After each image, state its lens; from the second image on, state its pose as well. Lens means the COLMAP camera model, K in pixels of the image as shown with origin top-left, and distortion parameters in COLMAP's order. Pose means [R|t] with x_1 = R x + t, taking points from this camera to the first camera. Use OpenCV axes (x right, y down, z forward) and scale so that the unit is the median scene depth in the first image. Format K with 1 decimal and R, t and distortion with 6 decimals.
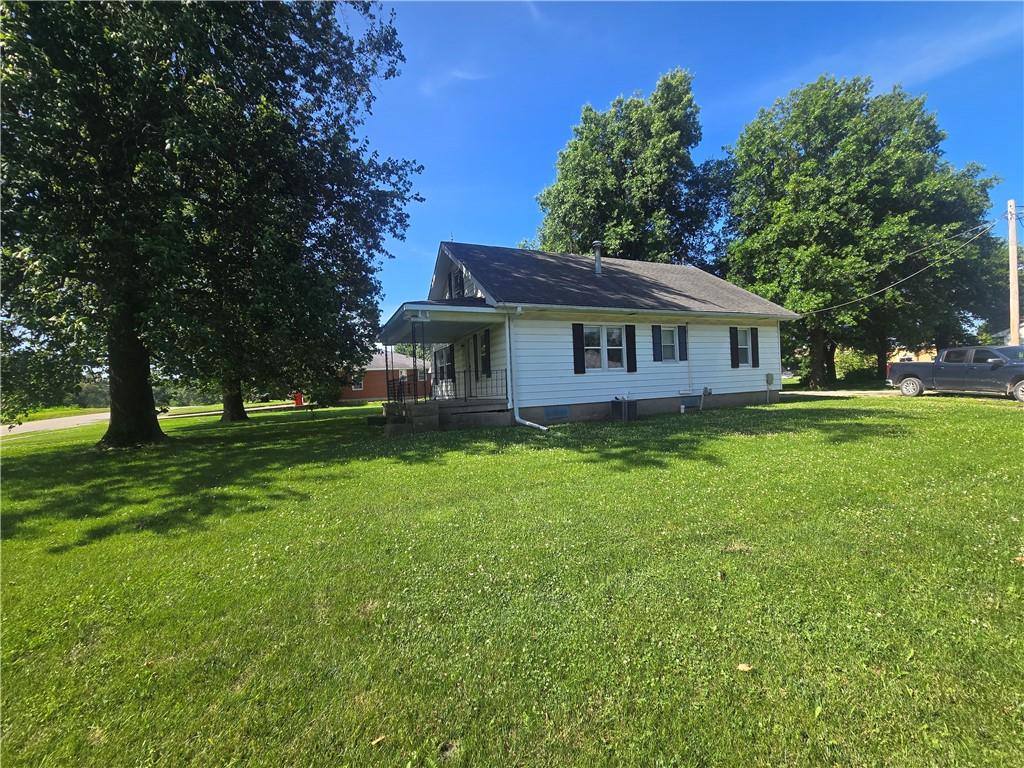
lens RADIAL K [[420.6, 0, 509.7], [0, 420.6, 386.9], [0, 0, 1]] dist [-0.001124, 0.000505]
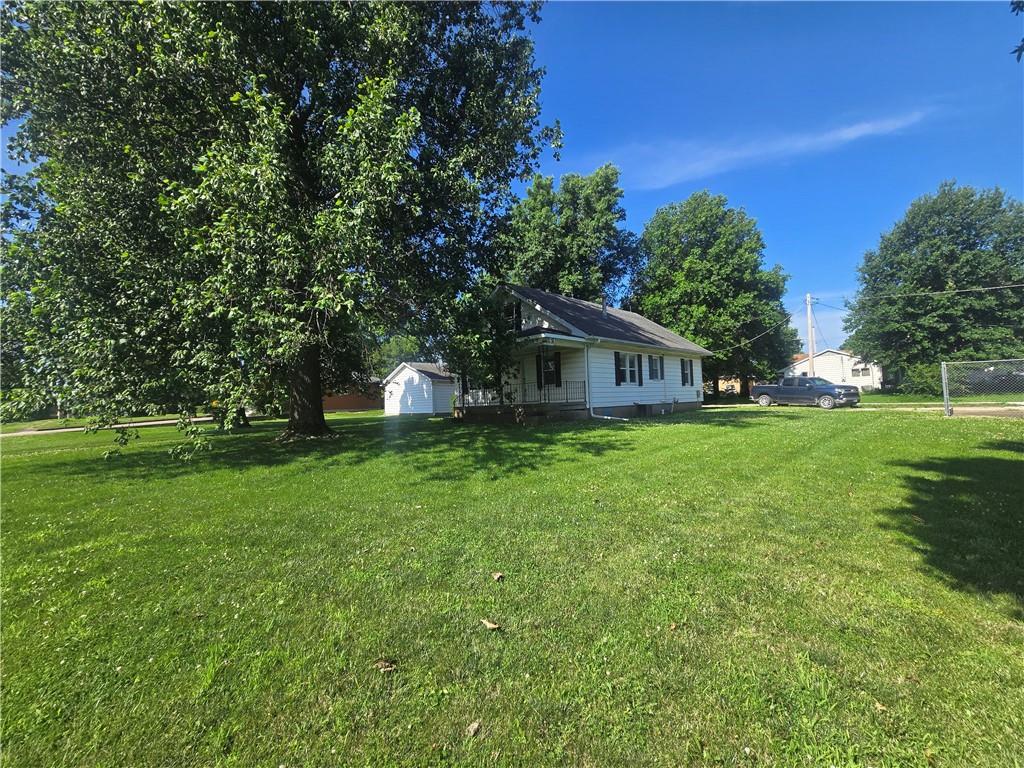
lens RADIAL K [[420.6, 0, 509.7], [0, 420.6, 386.9], [0, 0, 1]] dist [-0.001124, 0.000505]
pose [[0.940399, 0.025676, 0.339104, -0.536661], [-0.008228, 0.998572, -0.052793, 0.041698], [-0.339975, 0.046857, 0.939267, -0.194093]]
